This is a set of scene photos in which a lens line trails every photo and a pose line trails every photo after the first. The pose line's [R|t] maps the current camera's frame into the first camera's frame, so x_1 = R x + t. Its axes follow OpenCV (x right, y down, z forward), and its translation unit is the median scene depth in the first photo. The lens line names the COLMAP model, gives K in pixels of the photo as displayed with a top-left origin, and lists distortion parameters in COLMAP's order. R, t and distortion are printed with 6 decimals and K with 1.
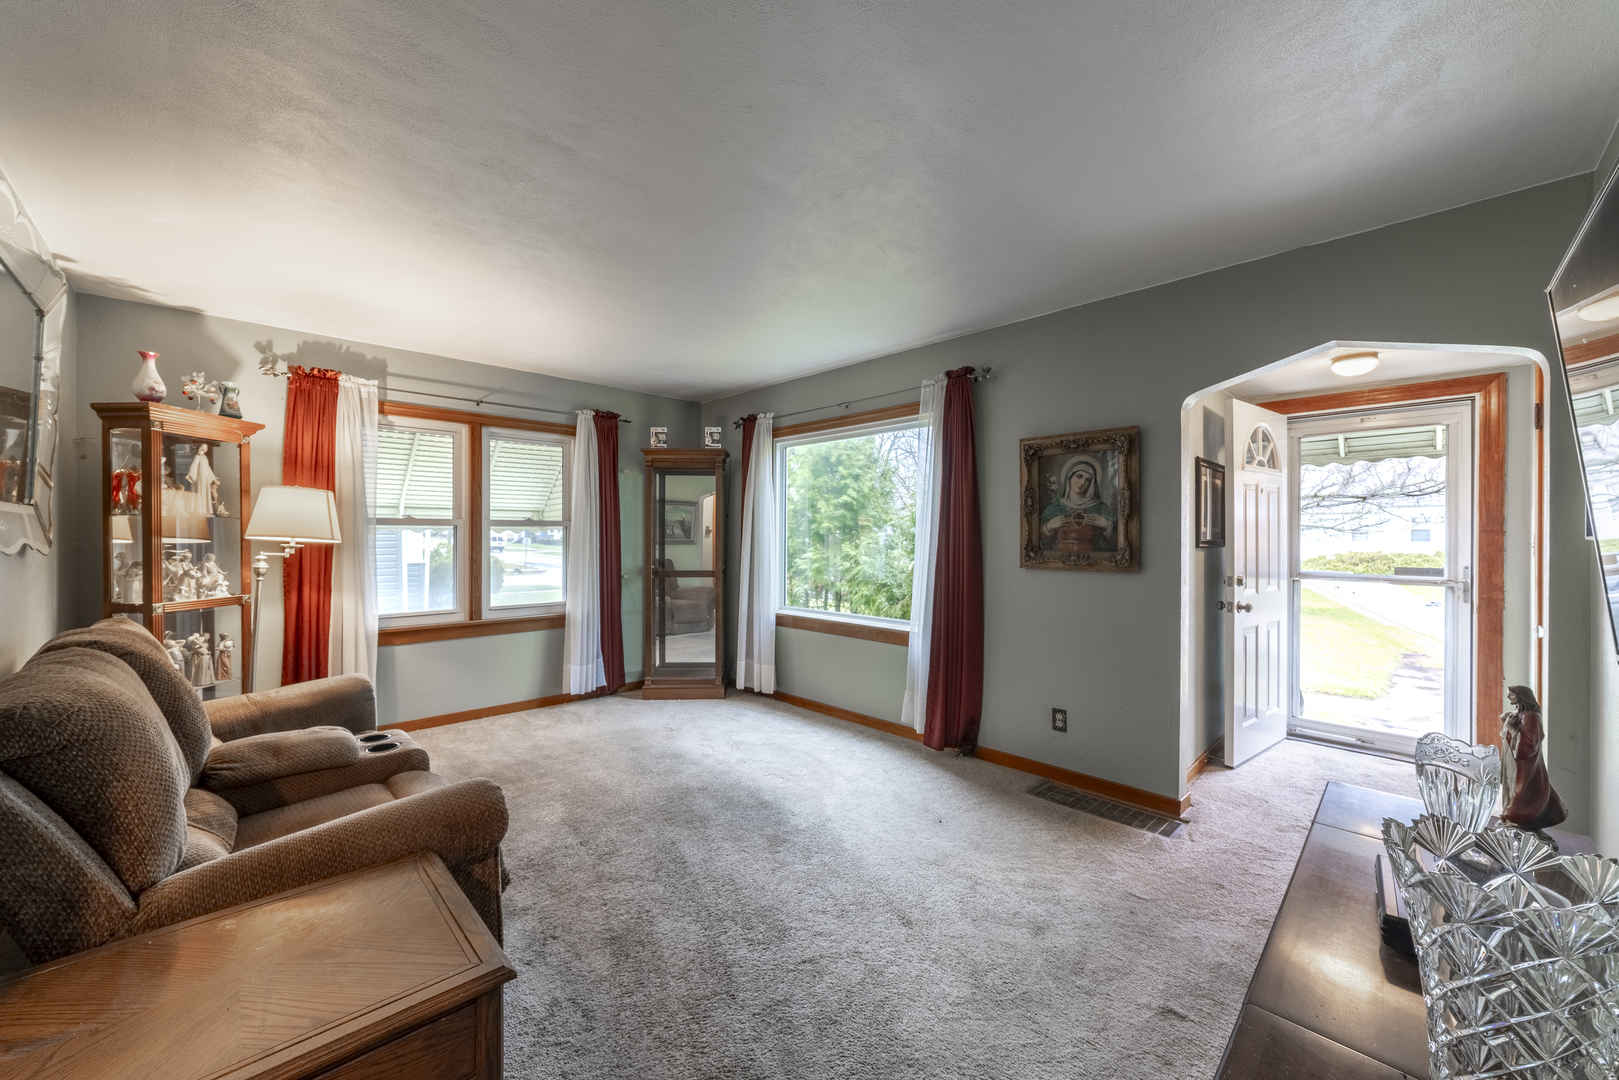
lens RADIAL K [[615.2, 0, 801.6], [0, 615.2, 528.5], [0, 0, 1]] dist [-0.023700, 0.008198]
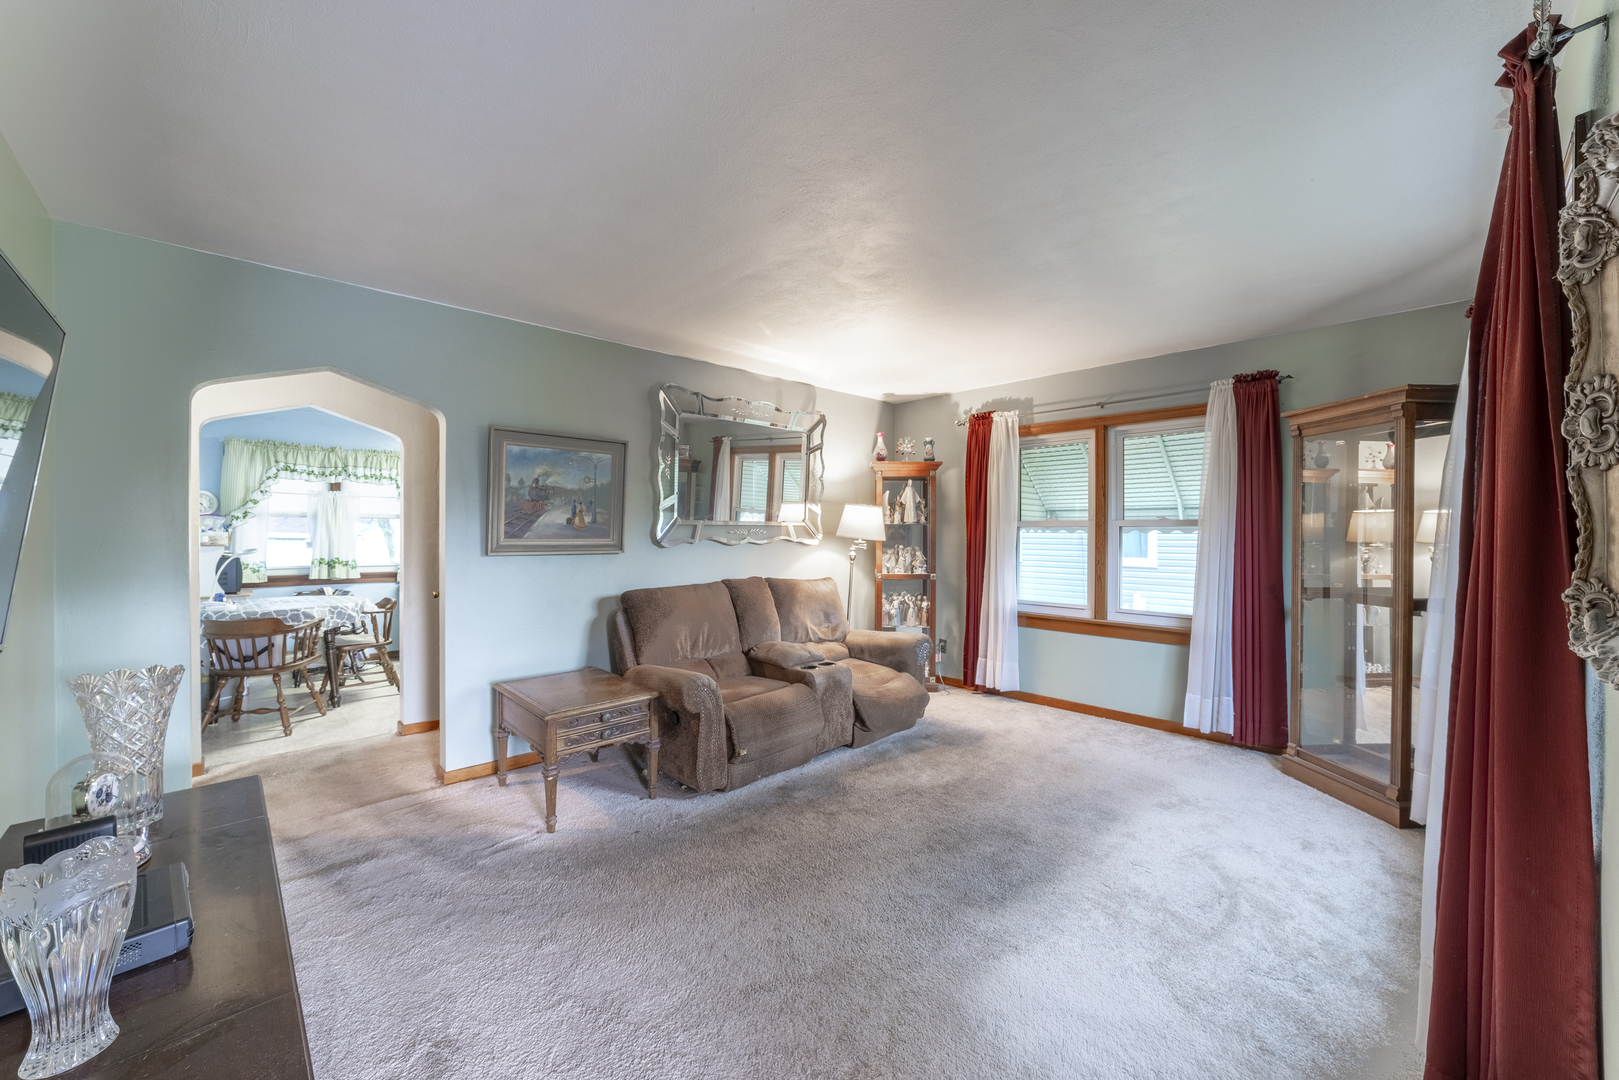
lens RADIAL K [[615.2, 0, 801.6], [0, 615.2, 528.5], [0, 0, 1]] dist [-0.023700, 0.008198]
pose [[-0.002491, -0.003959, -0.999989, 0.490216], [0.009940, 0.999943, -0.003983, -0.002702], [0.999947, -0.009950, -0.002451, 0.507514]]
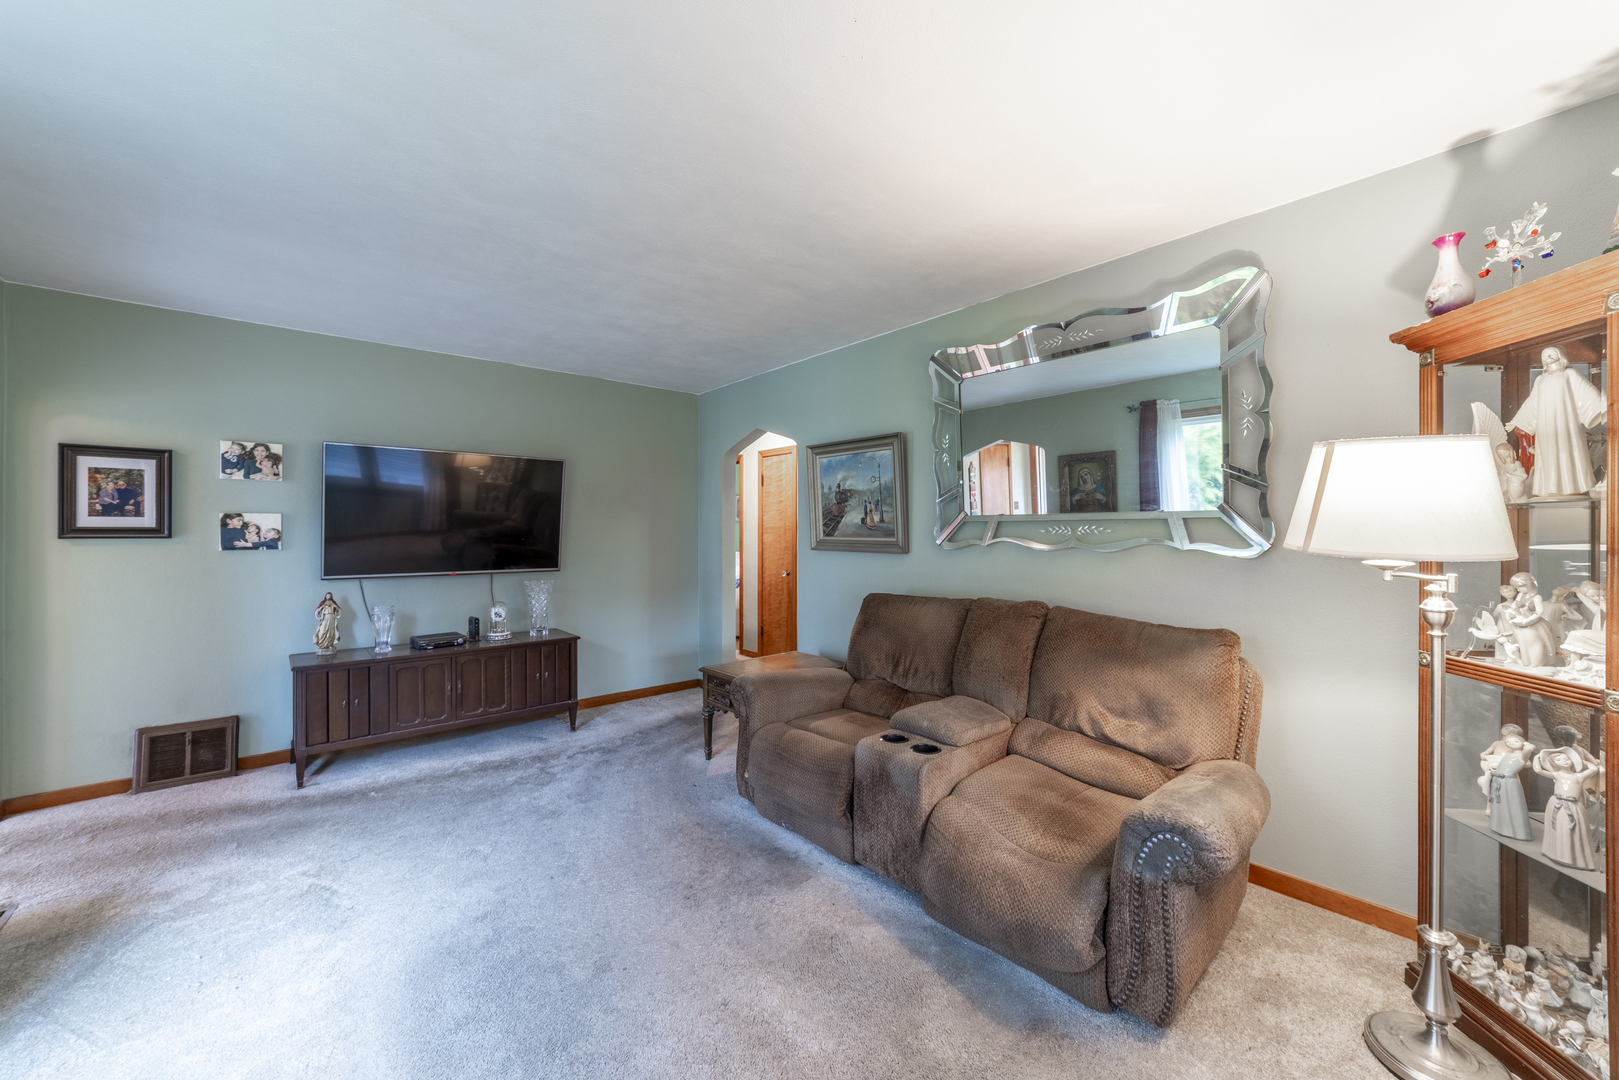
lens RADIAL K [[615.2, 0, 801.6], [0, 615.2, 528.5], [0, 0, 1]] dist [-0.023700, 0.008198]
pose [[-0.998831, 0.000853, 0.048331, -0.304867], [0.000068, 0.999868, -0.016246, 0.006349], [-0.048338, -0.016224, -0.998699, 1.074370]]
